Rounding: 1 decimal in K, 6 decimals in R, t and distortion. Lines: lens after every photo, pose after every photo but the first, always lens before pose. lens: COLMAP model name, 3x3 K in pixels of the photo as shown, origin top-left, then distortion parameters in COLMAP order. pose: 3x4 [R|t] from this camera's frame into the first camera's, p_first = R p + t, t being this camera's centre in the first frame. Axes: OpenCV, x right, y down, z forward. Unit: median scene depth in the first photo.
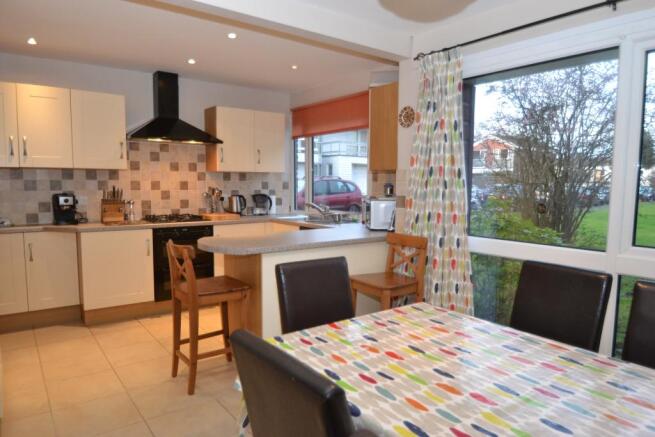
lens RADIAL K [[426.6, 0, 325.6], [0, 426.6, 225.9], [0, 0, 1]] dist [-0.004543, -0.027608]
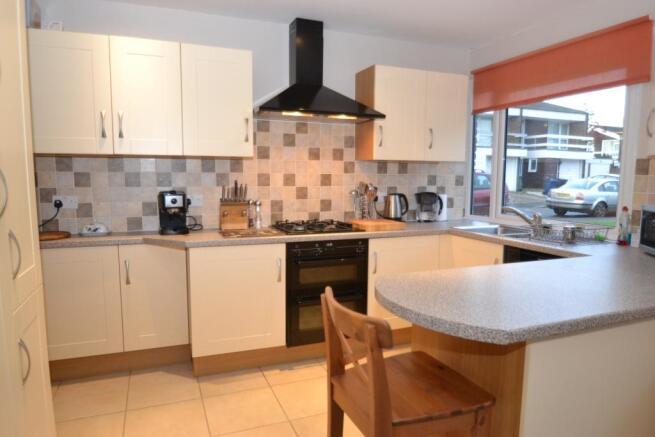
lens RADIAL K [[426.6, 0, 325.6], [0, 426.6, 225.9], [0, 0, 1]] dist [-0.004543, -0.027608]
pose [[0.963841, 0.028450, -0.264955, -0.149114], [-0.024893, 0.999549, 0.016775, -0.031272], [0.265313, -0.009573, 0.964115, 0.323744]]
